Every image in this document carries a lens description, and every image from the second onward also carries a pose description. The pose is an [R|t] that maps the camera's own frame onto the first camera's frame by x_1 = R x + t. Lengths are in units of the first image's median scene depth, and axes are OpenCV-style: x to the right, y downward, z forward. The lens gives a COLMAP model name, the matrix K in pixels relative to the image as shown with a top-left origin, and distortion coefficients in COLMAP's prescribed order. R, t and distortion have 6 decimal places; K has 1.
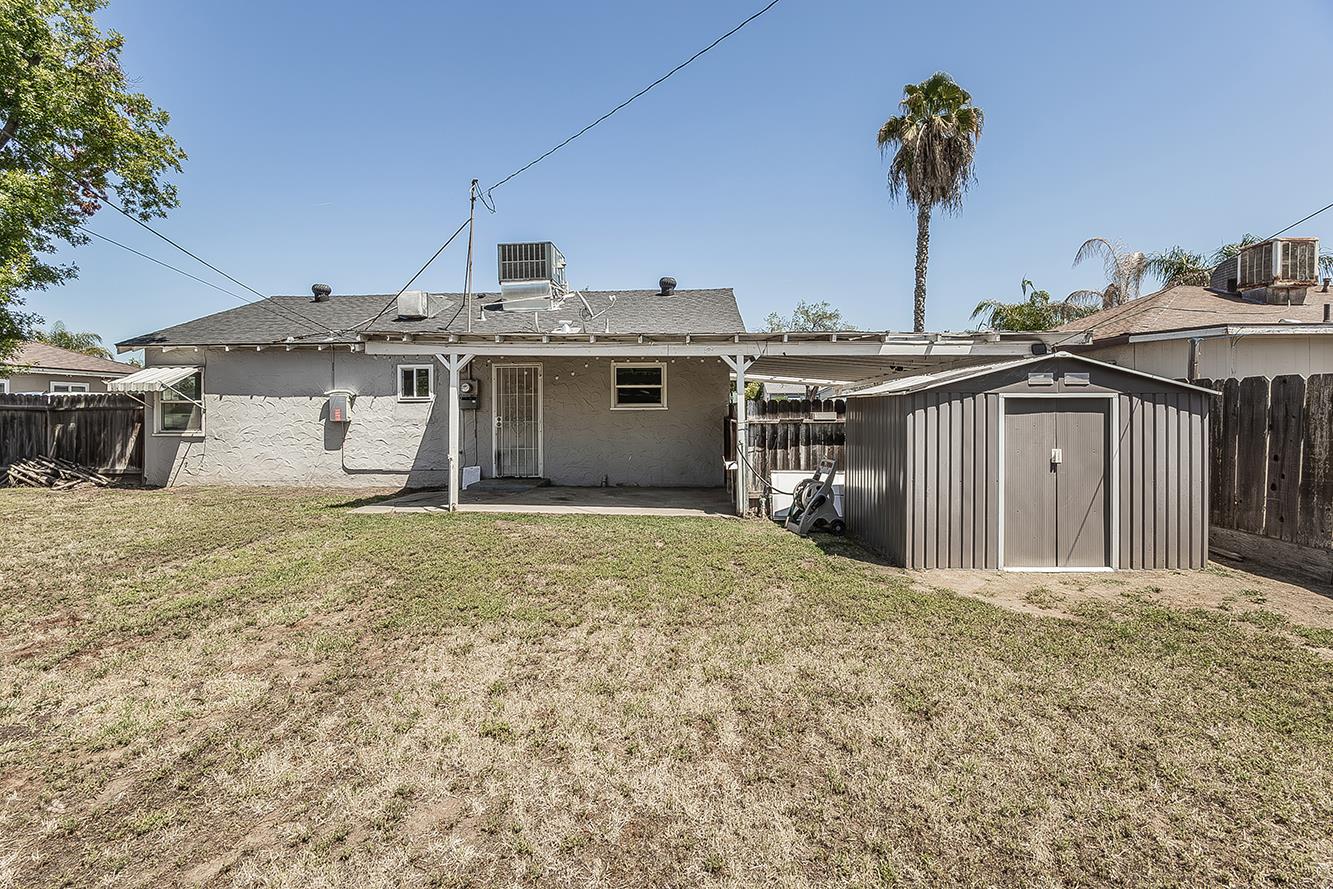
lens RADIAL K [[578.3, 0, 660.8], [0, 578.3, 408.2], [0, 0, 1]] dist [-0.012514, 0.003476]
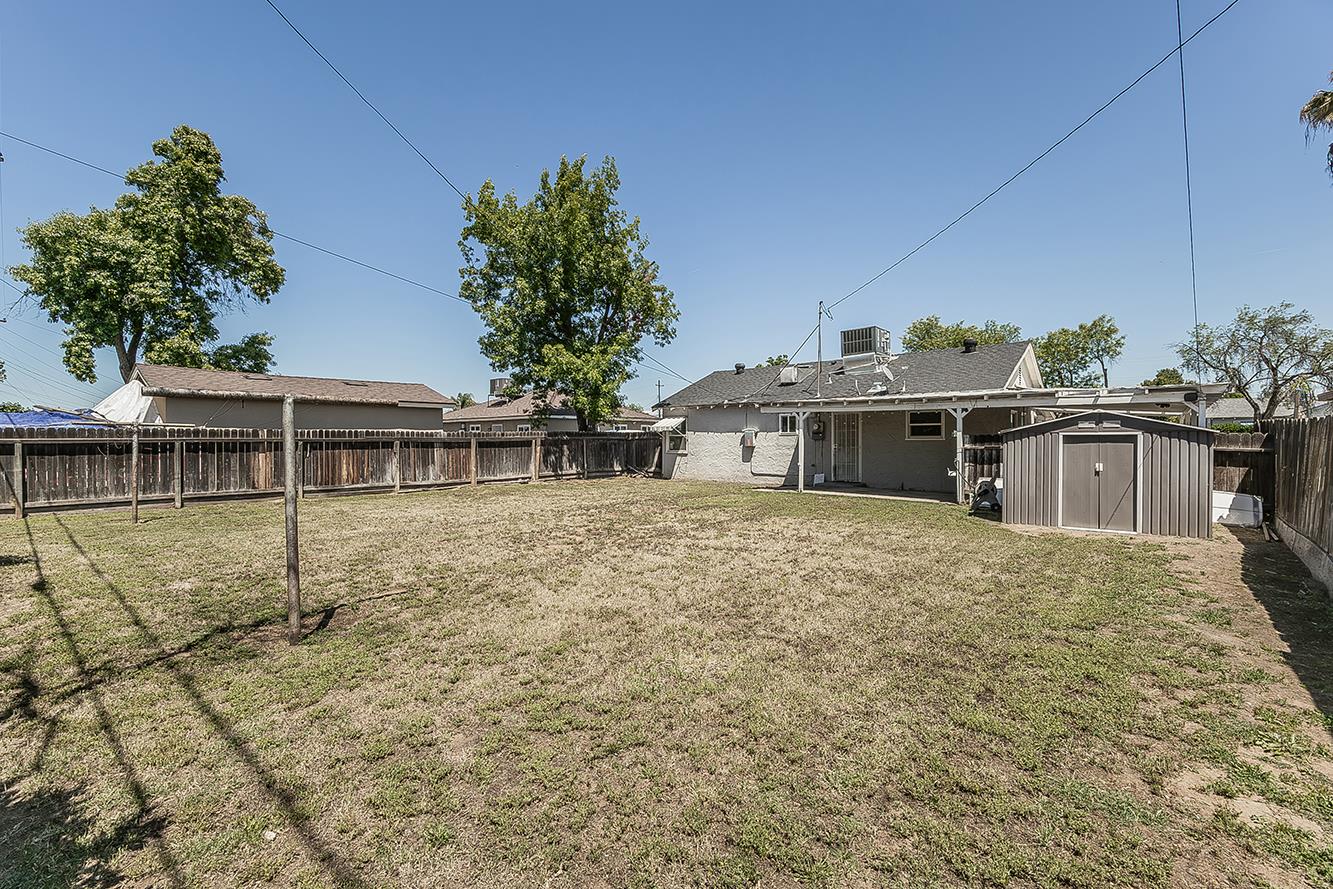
lens RADIAL K [[578.3, 0, 663.5], [0, 578.3, 446.1], [0, 0, 1]] dist [-0.012514, 0.003476]
pose [[0.790609, 0.007391, -0.612276, 0.337283], [0.003682, 0.999852, 0.016824, -0.008745], [0.612310, -0.015556, 0.790465, -0.594635]]
